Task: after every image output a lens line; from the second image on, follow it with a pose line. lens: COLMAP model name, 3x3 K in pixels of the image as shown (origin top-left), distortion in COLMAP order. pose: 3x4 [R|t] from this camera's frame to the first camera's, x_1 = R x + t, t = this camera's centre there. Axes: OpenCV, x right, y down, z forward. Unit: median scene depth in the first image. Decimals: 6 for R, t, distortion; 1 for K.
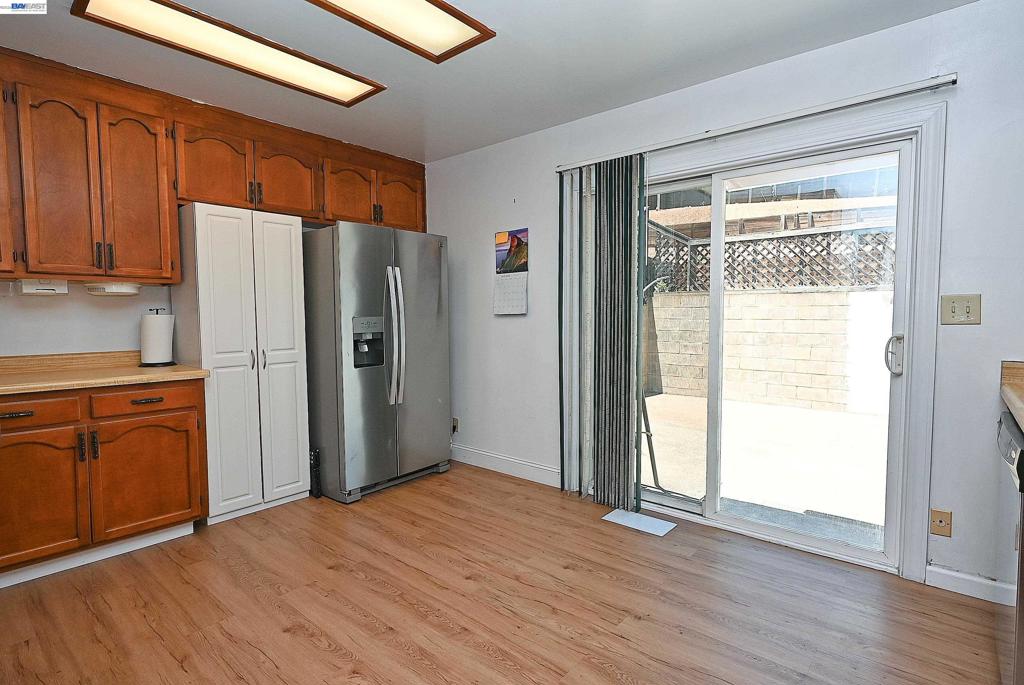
lens RADIAL K [[509.1, 0, 512.2], [0, 509.1, 343.9], [0, 0, 1]] dist [-0.002088, -0.000976]
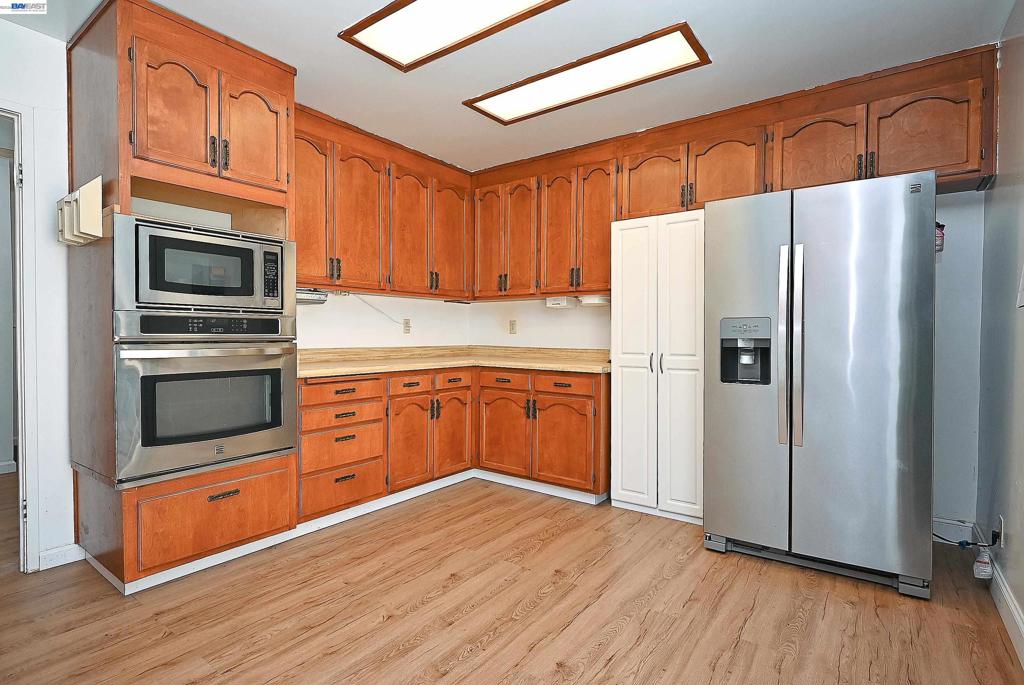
lens RADIAL K [[505.2, 0, 512.0], [0, 505.2, 342.5], [0, 0, 1]] dist [-0.004149, 0.001106]
pose [[0.073774, 0.019340, -0.997087, 0.480400], [-0.062424, 0.997941, 0.014738, -0.006541], [0.995319, 0.061155, 0.074829, 0.654237]]
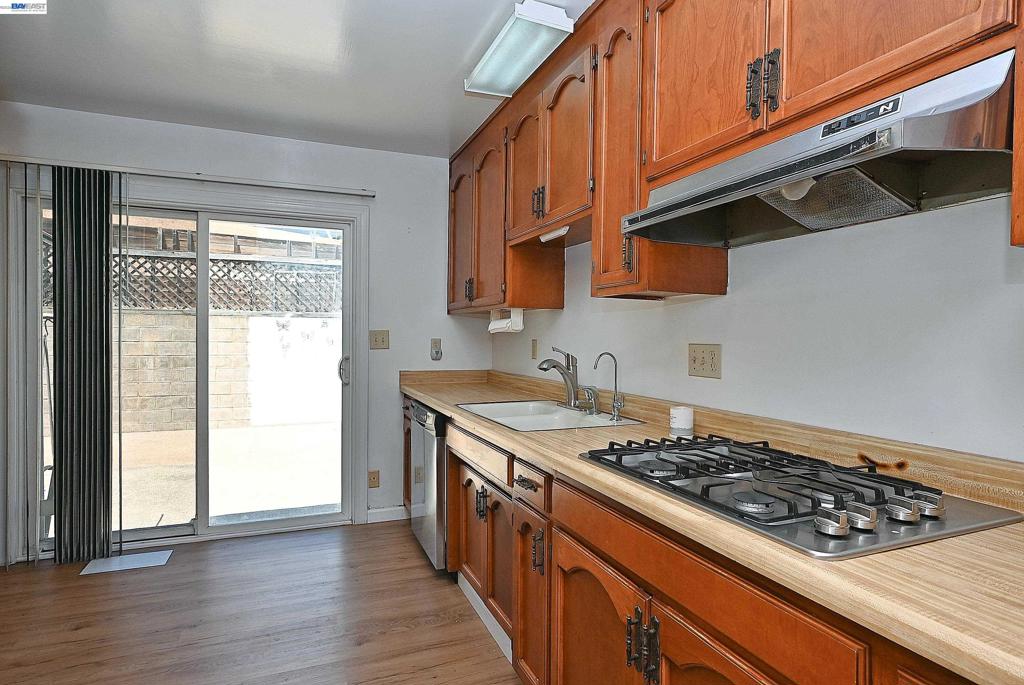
lens RADIAL K [[543.0, 0, 512.2], [0, 543.0, 342.9], [0, 0, 1]] dist [-0.005269, -0.000538]
pose [[0.460231, -0.004369, 0.887789, -0.306007], [0.040734, 0.999039, -0.016200, -0.009377], [-0.886864, 0.043619, 0.459966, -0.100508]]
